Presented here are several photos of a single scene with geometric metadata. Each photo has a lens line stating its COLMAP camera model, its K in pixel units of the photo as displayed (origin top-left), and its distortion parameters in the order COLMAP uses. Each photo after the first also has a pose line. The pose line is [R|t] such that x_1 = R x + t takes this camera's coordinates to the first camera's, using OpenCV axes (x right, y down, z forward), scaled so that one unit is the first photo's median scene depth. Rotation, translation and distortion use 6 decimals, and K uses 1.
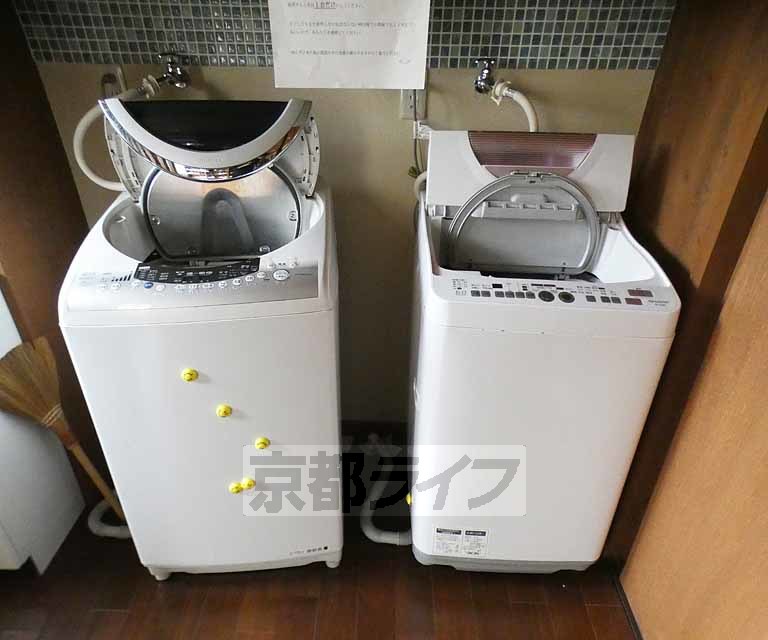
lens RADIAL K [[522.7, 0, 380.6], [0, 522.7, 320.7], [0, 0, 1]] dist [-0.002507, -0.001696]
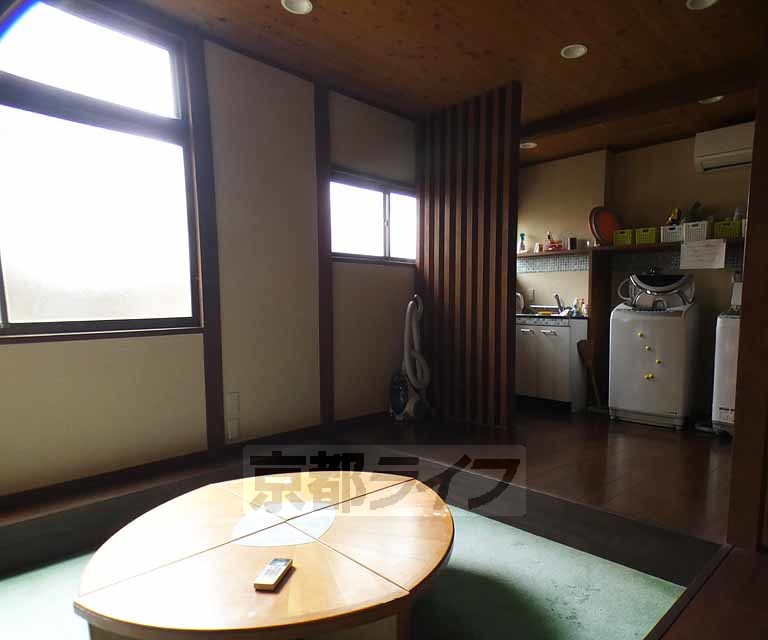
lens RADIAL K [[522.7, 0, 383.7], [0, 522.7, 318.9], [0, 0, 1]] dist [-0.002507, -0.001696]
pose [[0.692027, 0.027875, -0.721333, 0.930729], [-0.355339, 0.882960, -0.306782, 1.583953], [0.628357, 0.468620, 0.620937, -2.239391]]
